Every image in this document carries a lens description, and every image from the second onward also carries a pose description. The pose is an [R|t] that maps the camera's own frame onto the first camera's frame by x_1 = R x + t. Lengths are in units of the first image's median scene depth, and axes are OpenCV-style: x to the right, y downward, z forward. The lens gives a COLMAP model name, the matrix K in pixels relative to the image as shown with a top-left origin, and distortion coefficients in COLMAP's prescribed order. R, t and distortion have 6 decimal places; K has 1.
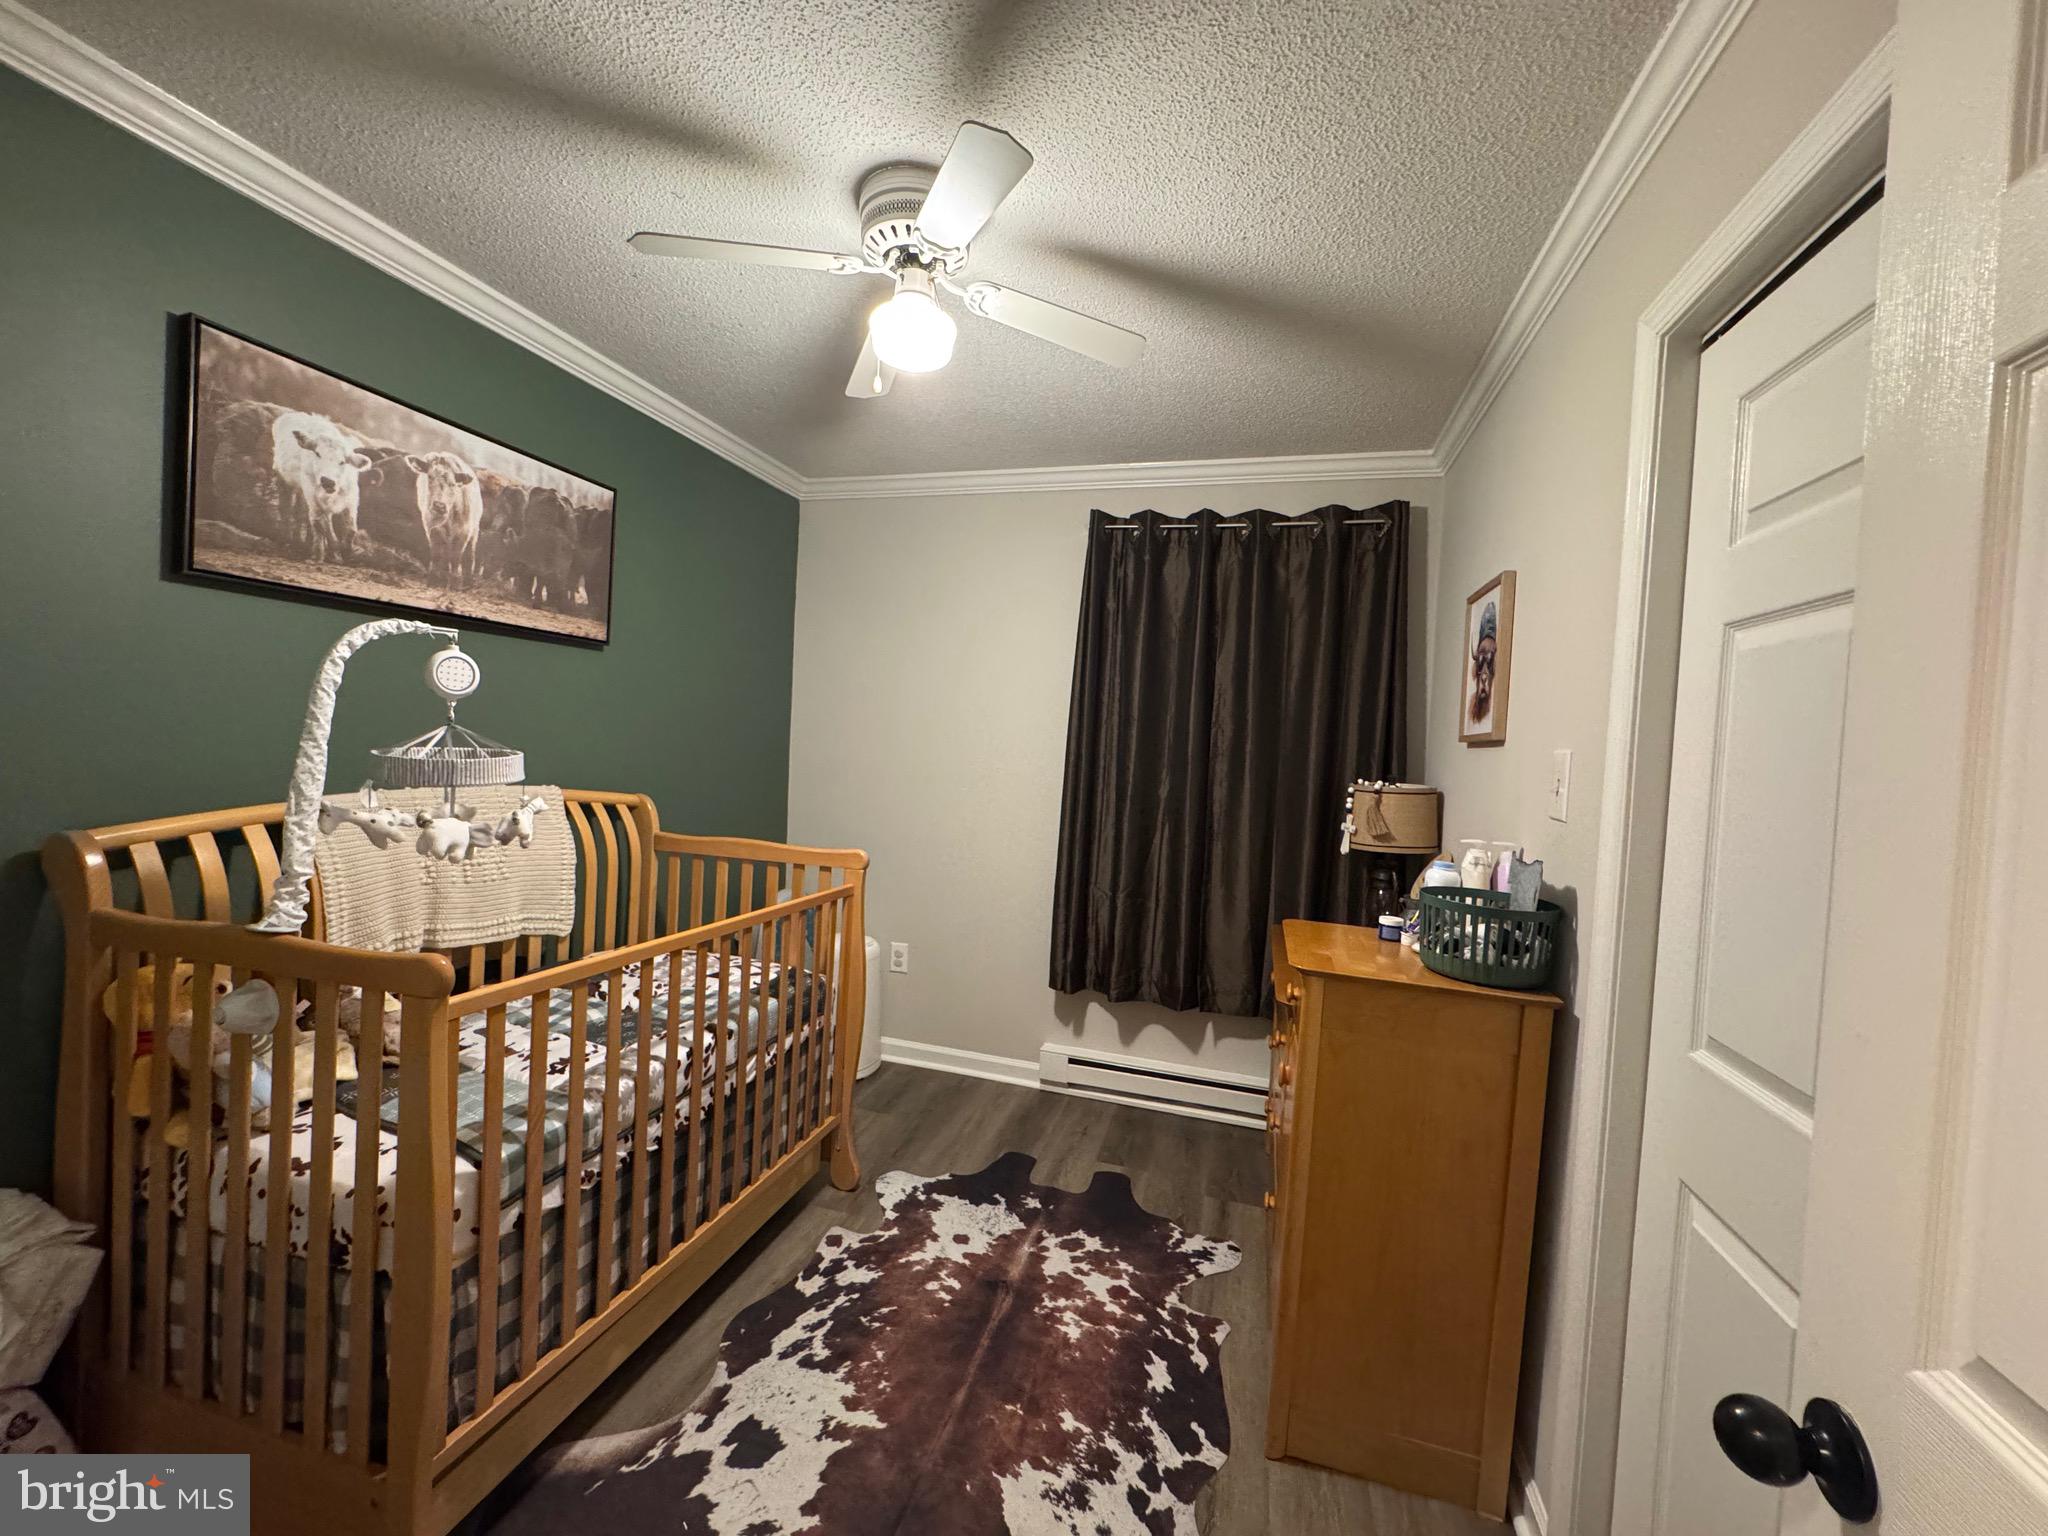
lens RADIAL K [[817.4, 0, 1020.7], [0, 817.4, 763.3], [0, 0, 1]] dist [-0.000432, 0.000030]
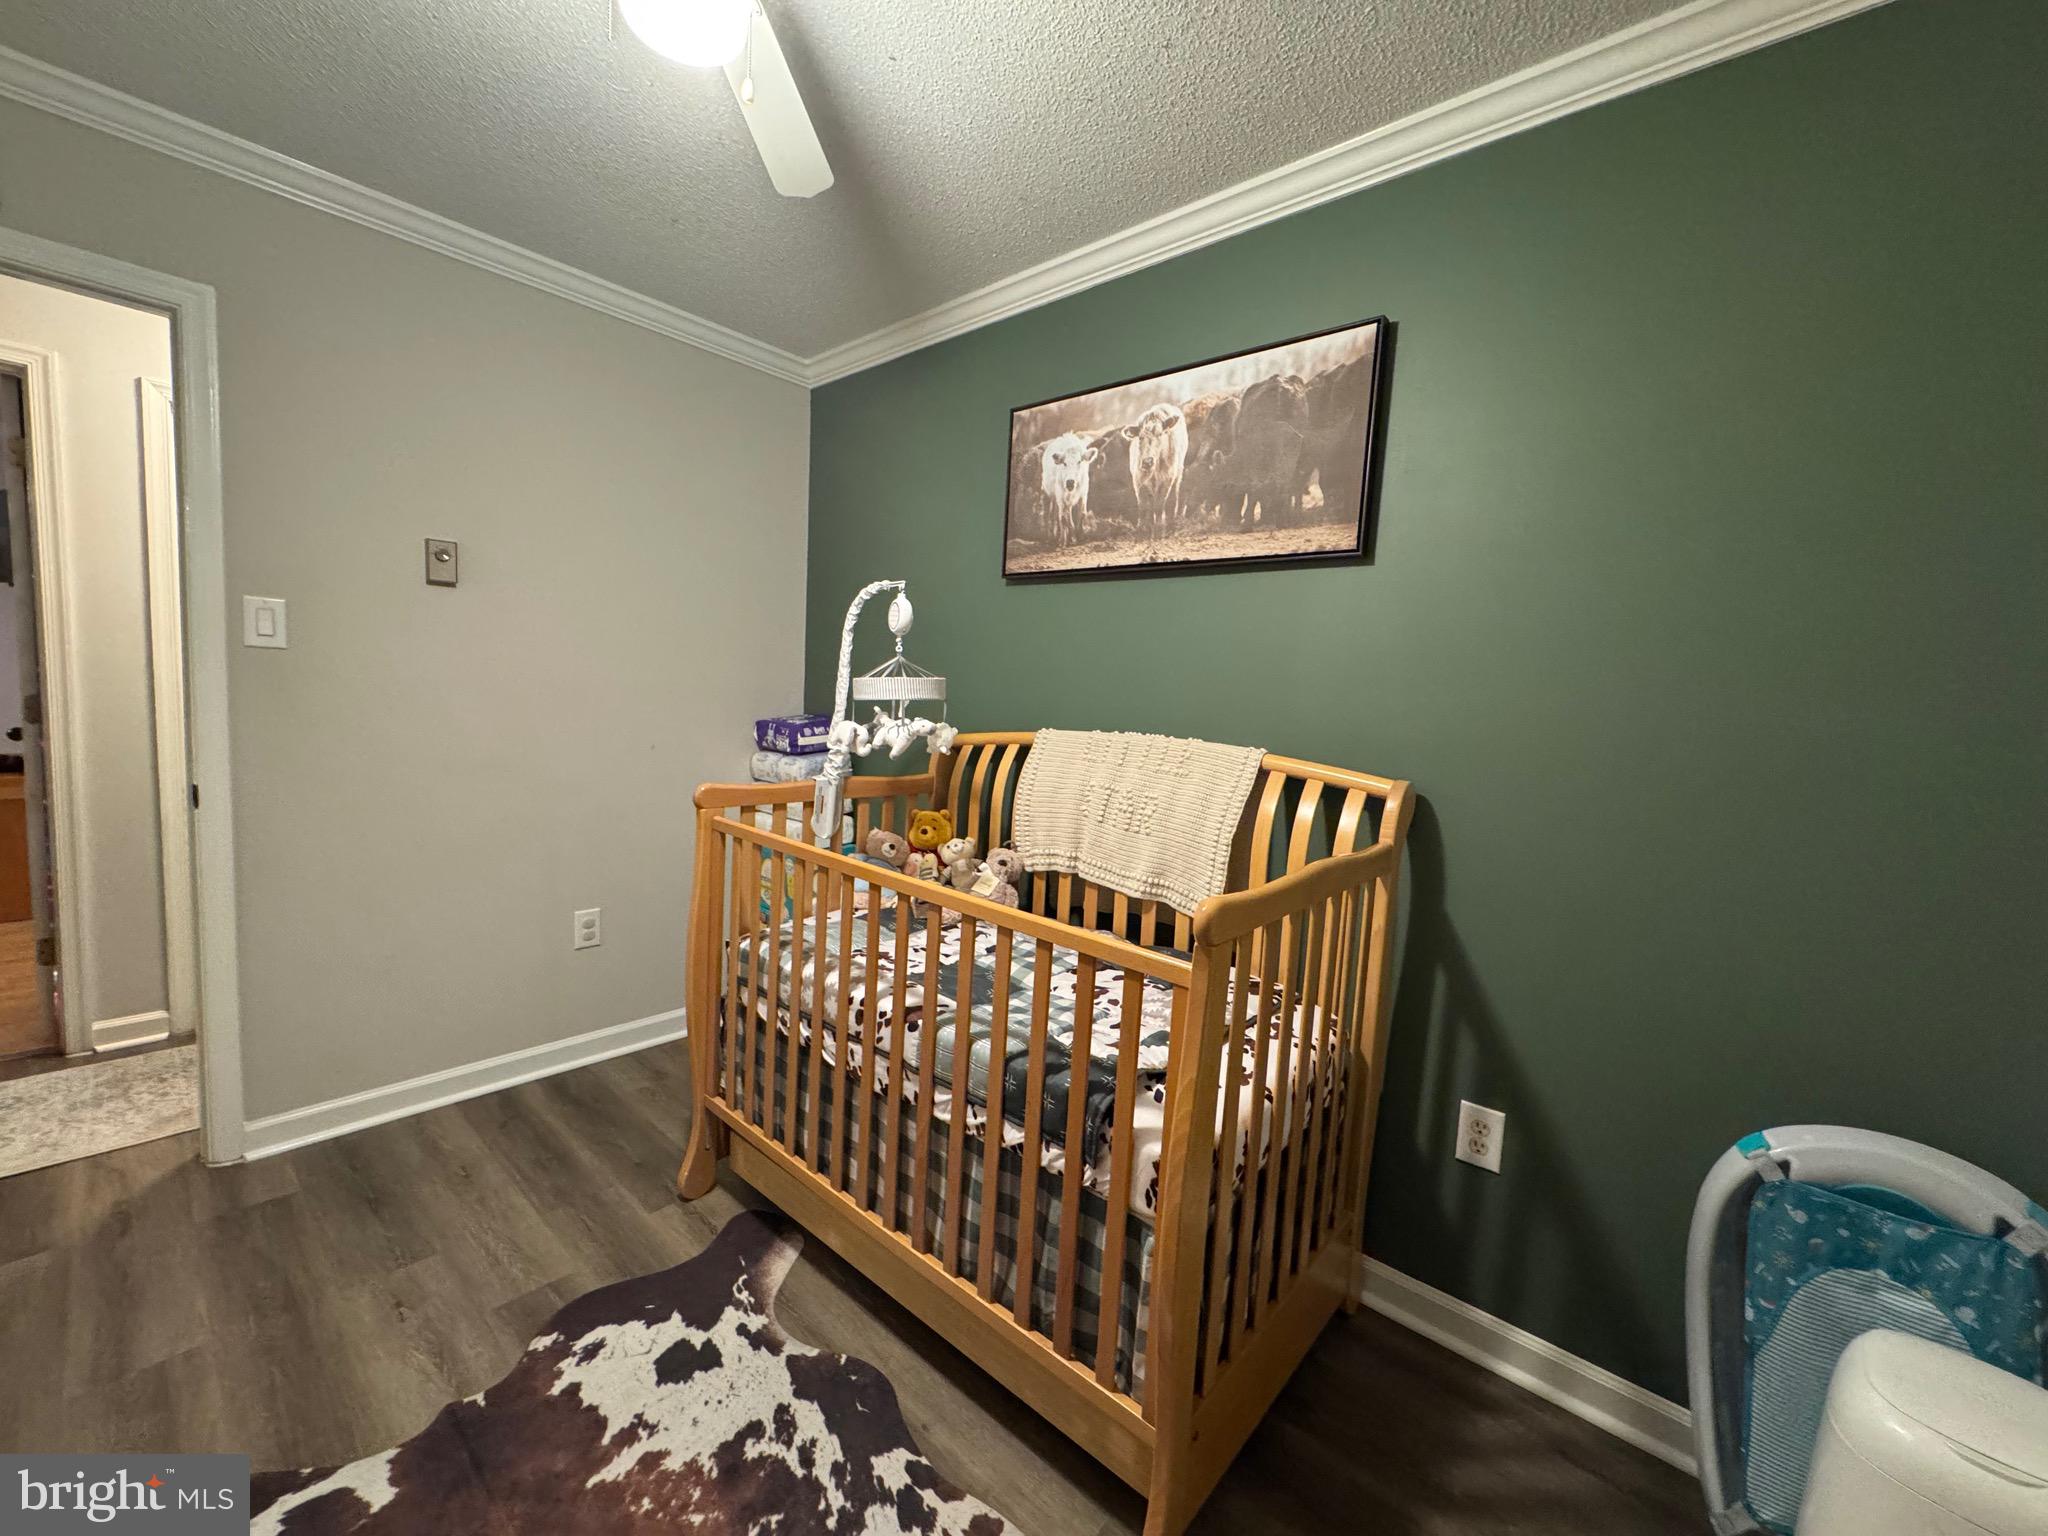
lens RADIAL K [[817.4, 0, 1020.7], [0, 817.4, 763.3], [0, 0, 1]] dist [-0.000432, 0.000030]
pose [[-0.425637, 0.009229, -0.904847, 0.314197], [-0.095560, 0.993898, 0.055088, 0.025023], [0.899834, 0.109915, -0.422158, 1.401768]]
